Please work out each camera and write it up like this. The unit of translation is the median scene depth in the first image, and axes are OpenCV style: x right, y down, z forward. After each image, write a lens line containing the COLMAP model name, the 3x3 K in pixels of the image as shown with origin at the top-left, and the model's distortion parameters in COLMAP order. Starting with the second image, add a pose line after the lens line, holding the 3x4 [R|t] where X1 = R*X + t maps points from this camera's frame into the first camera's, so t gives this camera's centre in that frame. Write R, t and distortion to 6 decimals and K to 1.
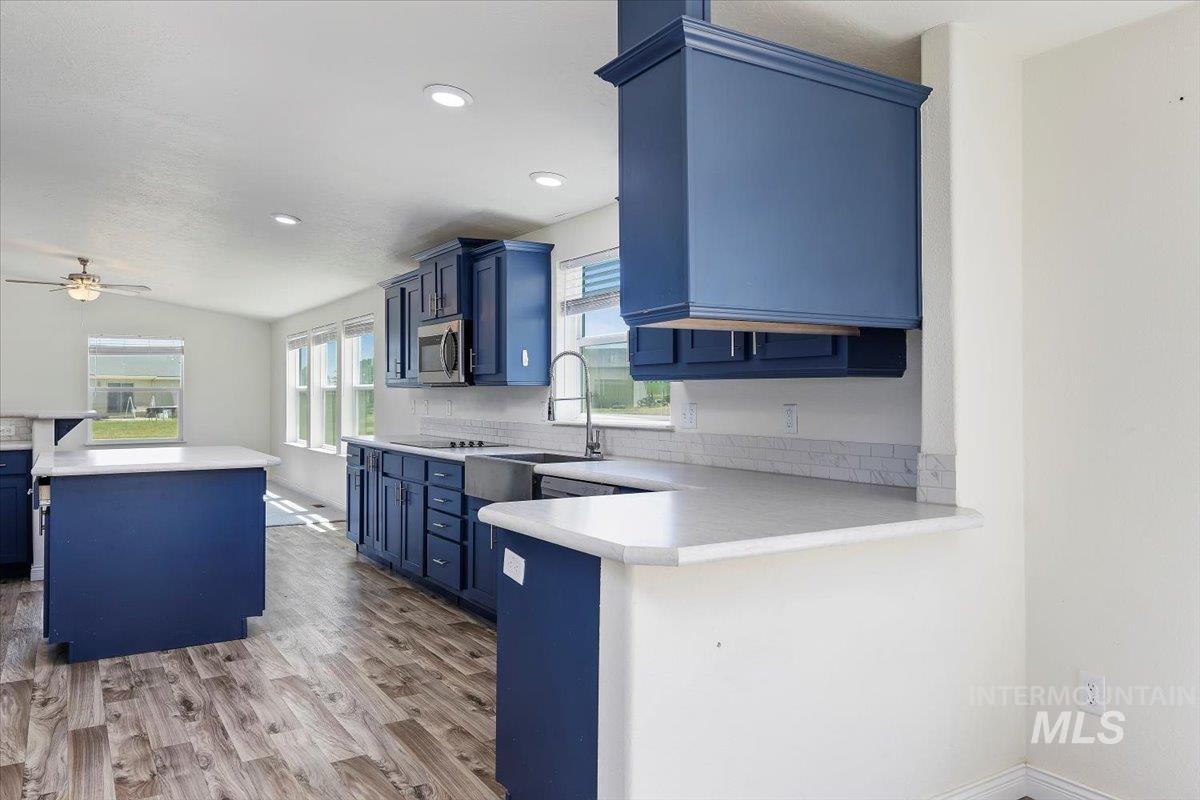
lens RADIAL K [[916.6, 0, 596.7], [0, 916.6, 397.0], [0, 0, 1]] dist [-0.013036, 0.005079]
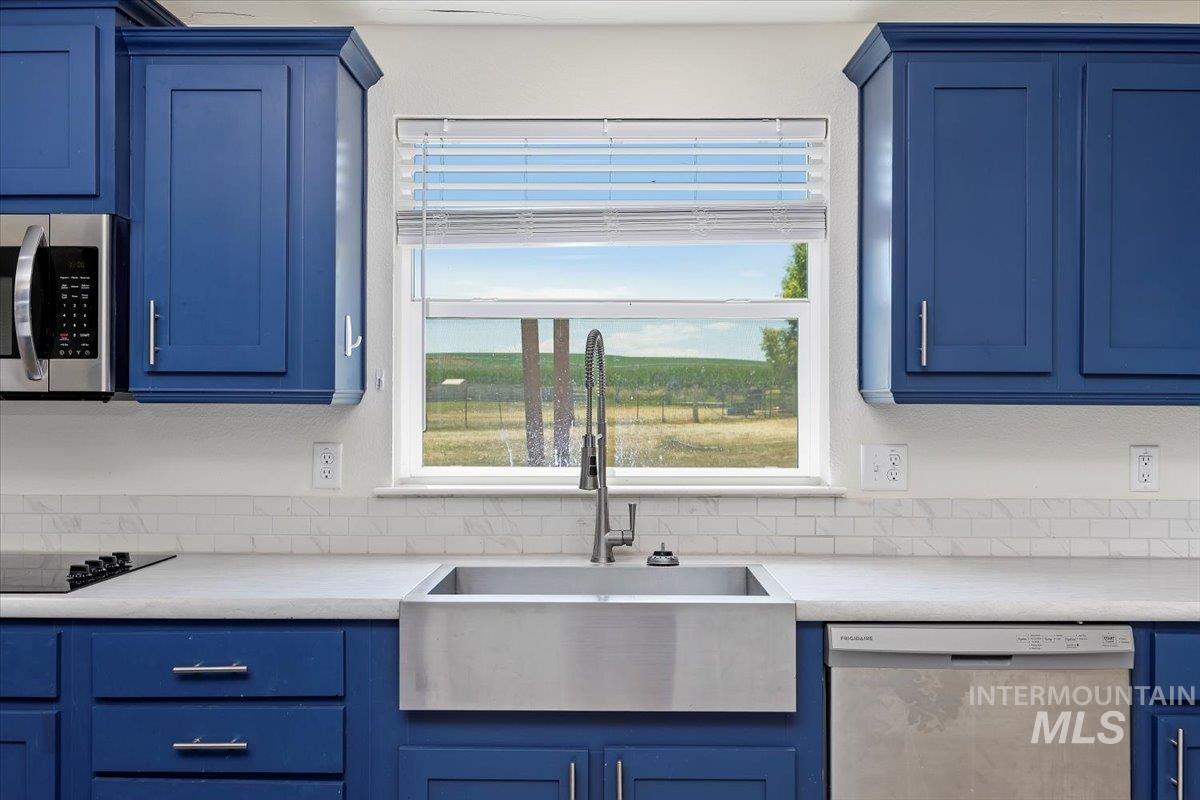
lens RADIAL K [[1077.9, 0, 601.4], [0, 1077.9, 396.1], [0, 0, 1]] dist [0.015250, 0.009493]
pose [[0.507988, 0.006332, 0.861341, -0.383749], [-0.004100, 0.999979, -0.004933, -0.012726], [-0.861354, -0.001026, 0.508004, 0.594206]]
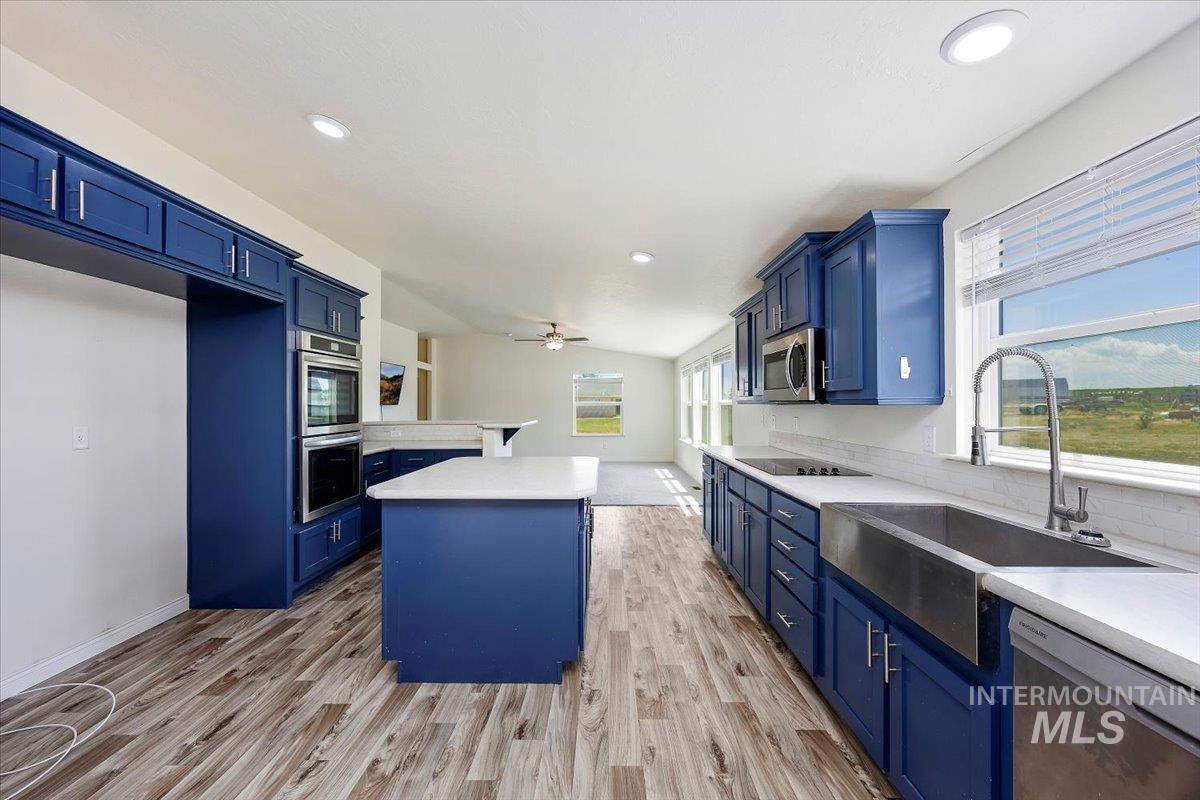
lens RADIAL K [[474.4, 0, 603.4], [0, 474.4, 398.6], [0, 0, 1]] dist [-0.001274, 0.000300]
pose [[0.855164, -0.008757, -0.518283, -0.079251], [0.002206, 0.999910, -0.013255, -0.011726], [0.518352, 0.010191, 0.855106, 0.490093]]
